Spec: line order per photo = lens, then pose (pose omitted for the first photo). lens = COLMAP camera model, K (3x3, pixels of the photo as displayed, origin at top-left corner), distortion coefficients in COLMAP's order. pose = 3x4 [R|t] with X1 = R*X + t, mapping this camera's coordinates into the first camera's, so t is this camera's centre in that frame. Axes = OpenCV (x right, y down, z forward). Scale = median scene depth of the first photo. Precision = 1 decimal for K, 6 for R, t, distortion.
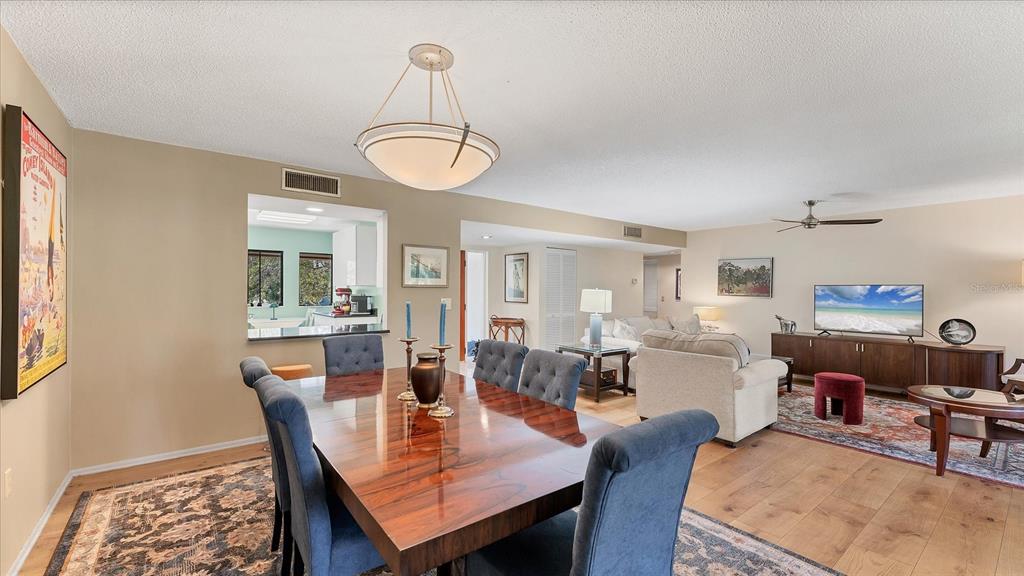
lens RADIAL K [[425.9, 0, 505.6], [0, 425.9, 291.7], [0, 0, 1]] dist [0.001916, 0.000979]
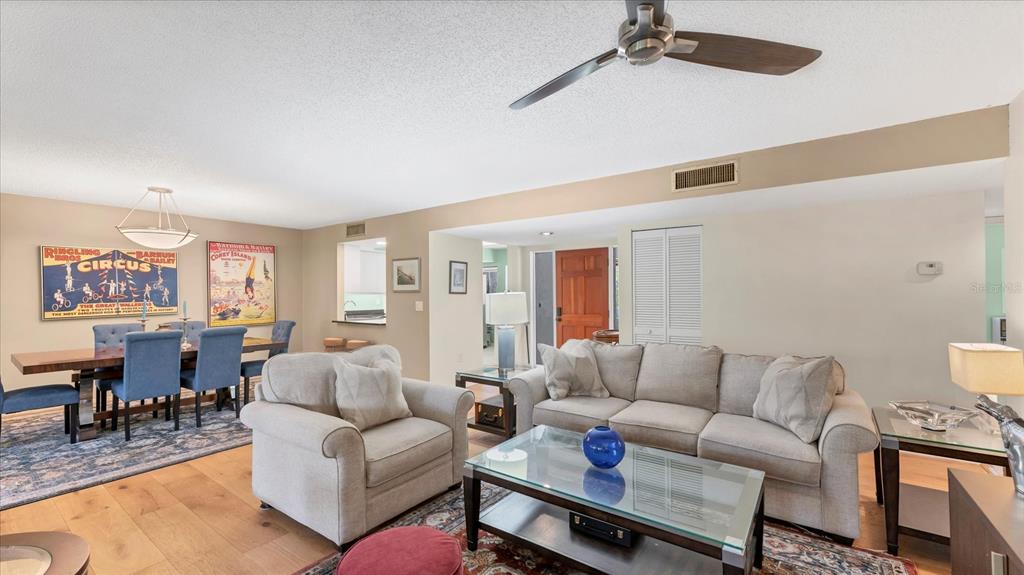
lens RADIAL K [[425.9, 0, 506.7], [0, 425.9, 295.0], [0, 0, 1]] dist [0.001916, 0.000979]
pose [[0.274260, 0.000161, -0.961656, 0.958916], [0.001782, 0.999998, 0.000675, -0.002089], [0.961654, -0.001899, 0.274259, 0.843113]]
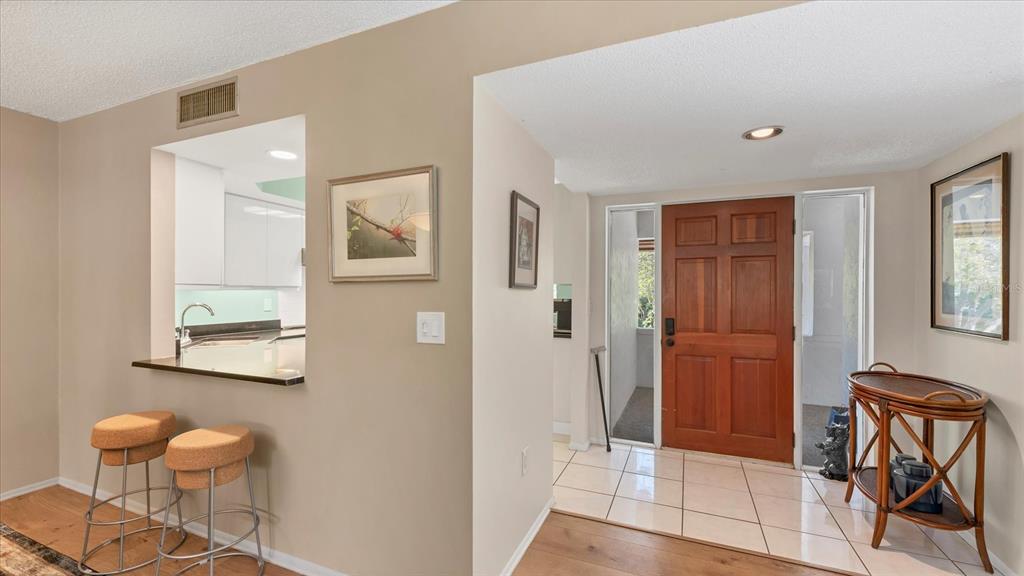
lens RADIAL K [[425.9, 0, 505.2], [0, 425.9, 295.1], [0, 0, 1]] dist [0.001916, 0.000979]
pose [[0.484453, 0.004942, -0.874803, 0.184999], [-0.004740, 0.999984, 0.003024, 0.000389], [0.874804, 0.002681, 0.484469, 0.816553]]
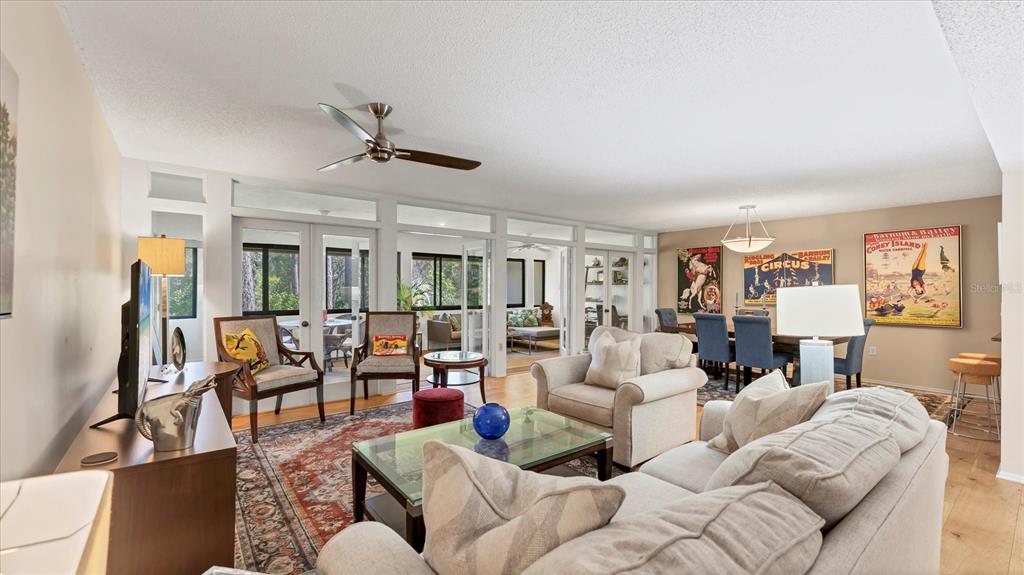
lens RADIAL K [[425.9, 0, 513.3], [0, 425.9, 293.4], [0, 0, 1]] dist [0.001916, 0.000979]
pose [[-0.999912, -0.009368, -0.009360, 0.555194], [-0.009500, 0.999853, 0.014256, 0.001102], [0.009225, 0.014344, -0.999855, 1.517369]]
